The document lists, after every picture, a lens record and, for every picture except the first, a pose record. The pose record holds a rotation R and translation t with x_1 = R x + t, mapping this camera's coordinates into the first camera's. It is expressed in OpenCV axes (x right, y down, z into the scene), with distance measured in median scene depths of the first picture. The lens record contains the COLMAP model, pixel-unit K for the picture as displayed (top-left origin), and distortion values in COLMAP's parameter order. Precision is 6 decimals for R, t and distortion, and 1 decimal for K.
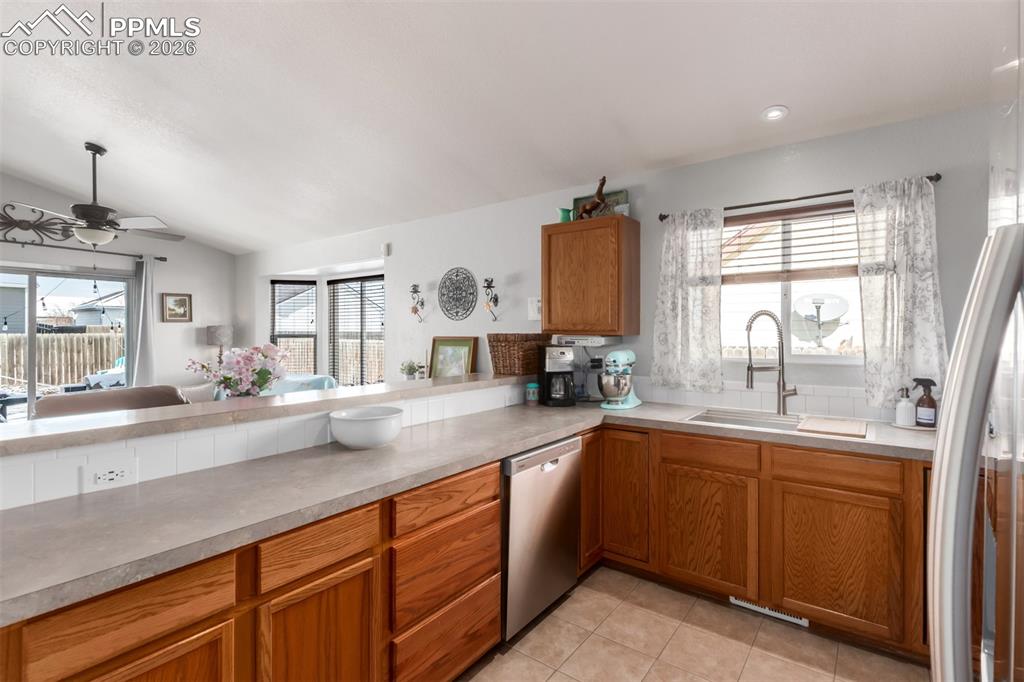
lens RADIAL K [[485.1, 0, 522.5], [0, 485.1, 334.1], [0, 0, 1]] dist [0.001897, -0.000391]
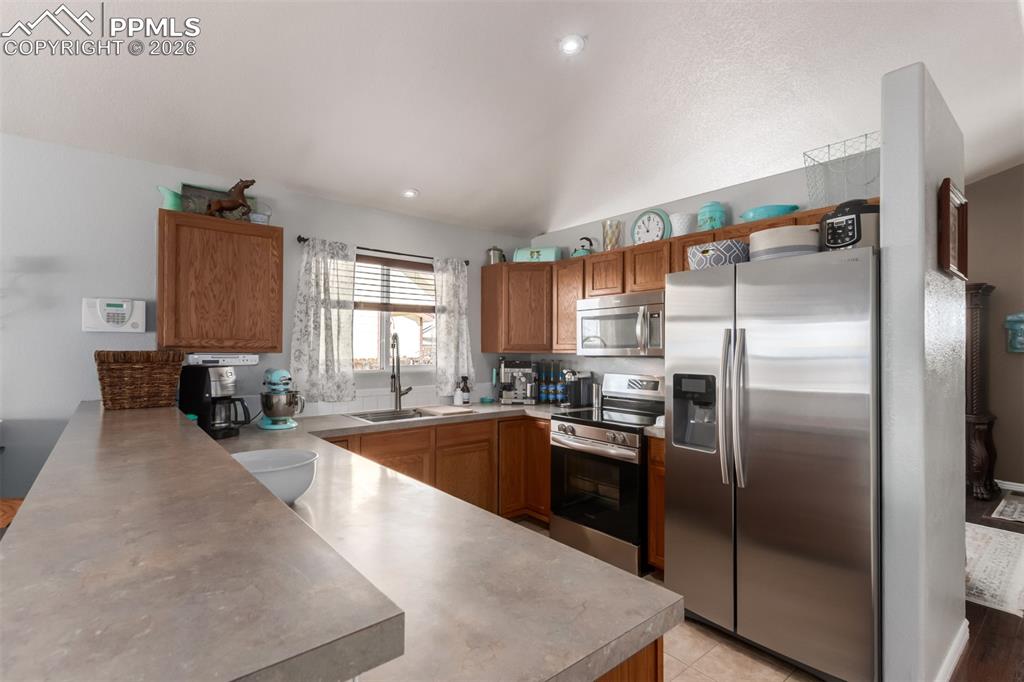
lens RADIAL K [[489.7, 0, 522.8], [0, 489.7, 343.9], [0, 0, 1]] dist [0.000946, -0.000089]
pose [[0.220698, 0.009401, 0.975297, -0.665568], [-0.001843, 0.999956, -0.009222, -0.006614], [-0.975340, 0.000238, 0.220706, 0.318924]]
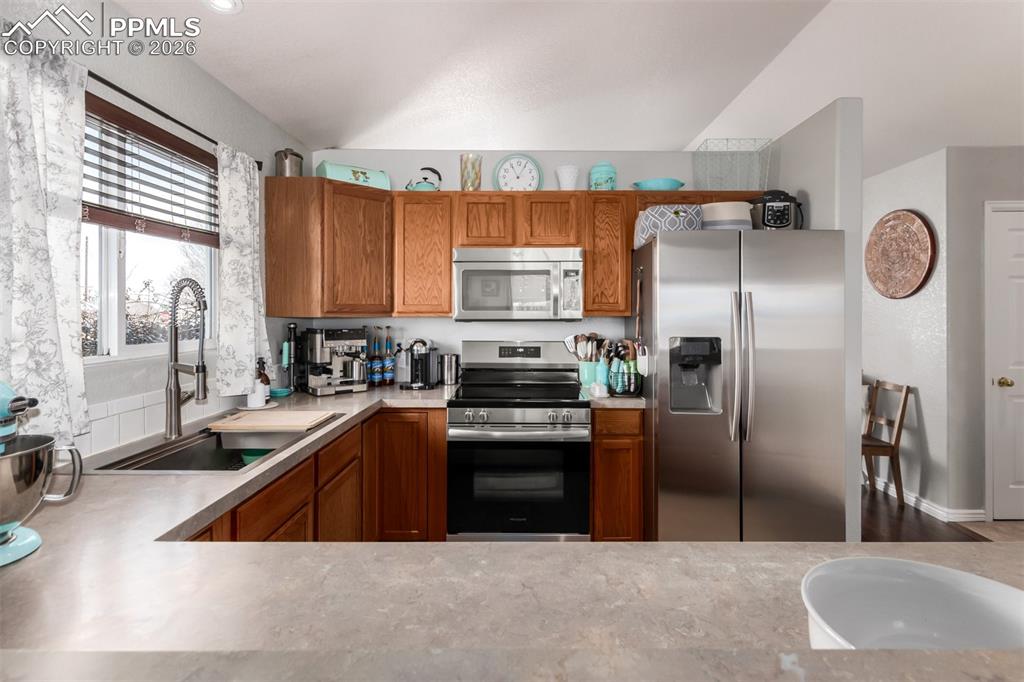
lens RADIAL K [[487.6, 0, 532.4], [0, 487.6, 314.6], [0, 0, 1]] dist [0.000751, -0.000039]
pose [[-0.605202, -0.005532, 0.796052, -0.272598], [-0.002340, 0.999984, 0.005170, -0.004497], [-0.796068, 0.001266, -0.605206, 0.916757]]
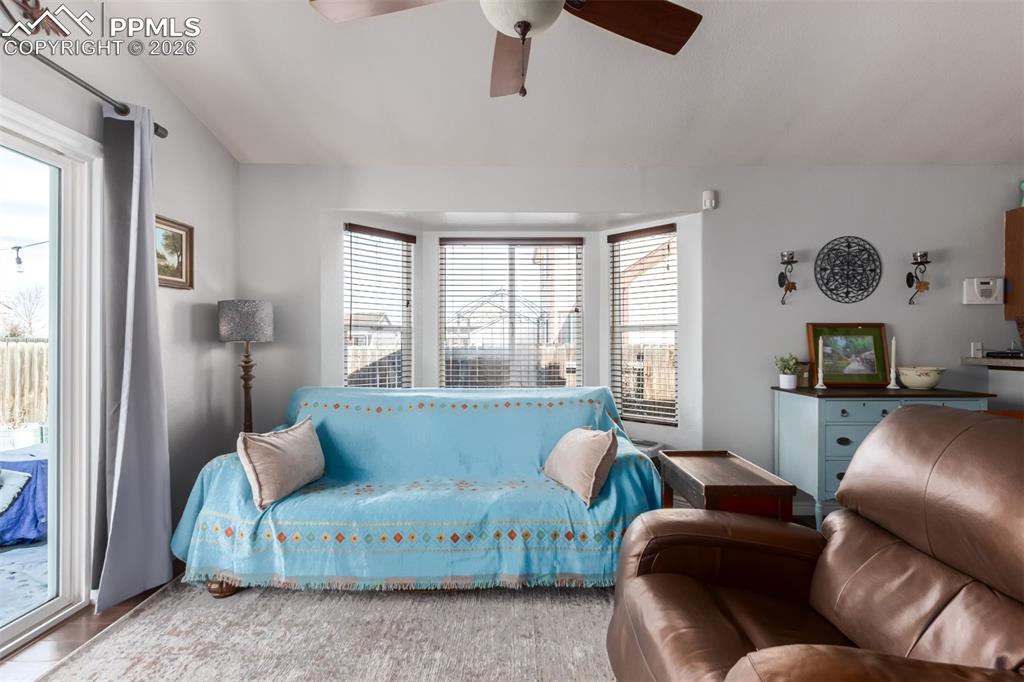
lens RADIAL K [[478.2, 0, 512.0], [0, 478.2, 341.0], [0, 0, 1]] dist [0.002672, 0.000135]
pose [[0.803136, 0.001595, 0.595794, -1.509004], [0.002207, 0.999982, -0.005653, 0.054171], [-0.595792, 0.005855, 0.803118, 1.013024]]
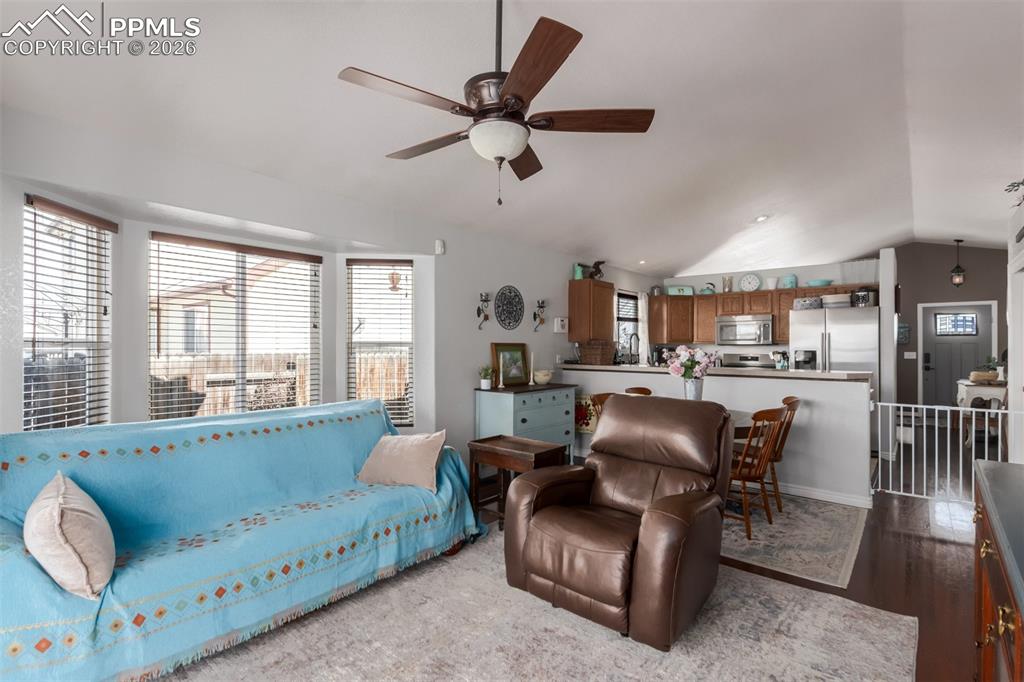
lens RADIAL K [[485.1, 0, 522.5], [0, 485.1, 334.1], [0, 0, 1]] dist [0.001897, -0.000391]
pose [[0.053166, 0.022250, 0.998338, -1.925990], [-0.001800, 0.999752, -0.022186, 0.013517], [-0.998584, -0.000618, 0.053193, 1.311561]]
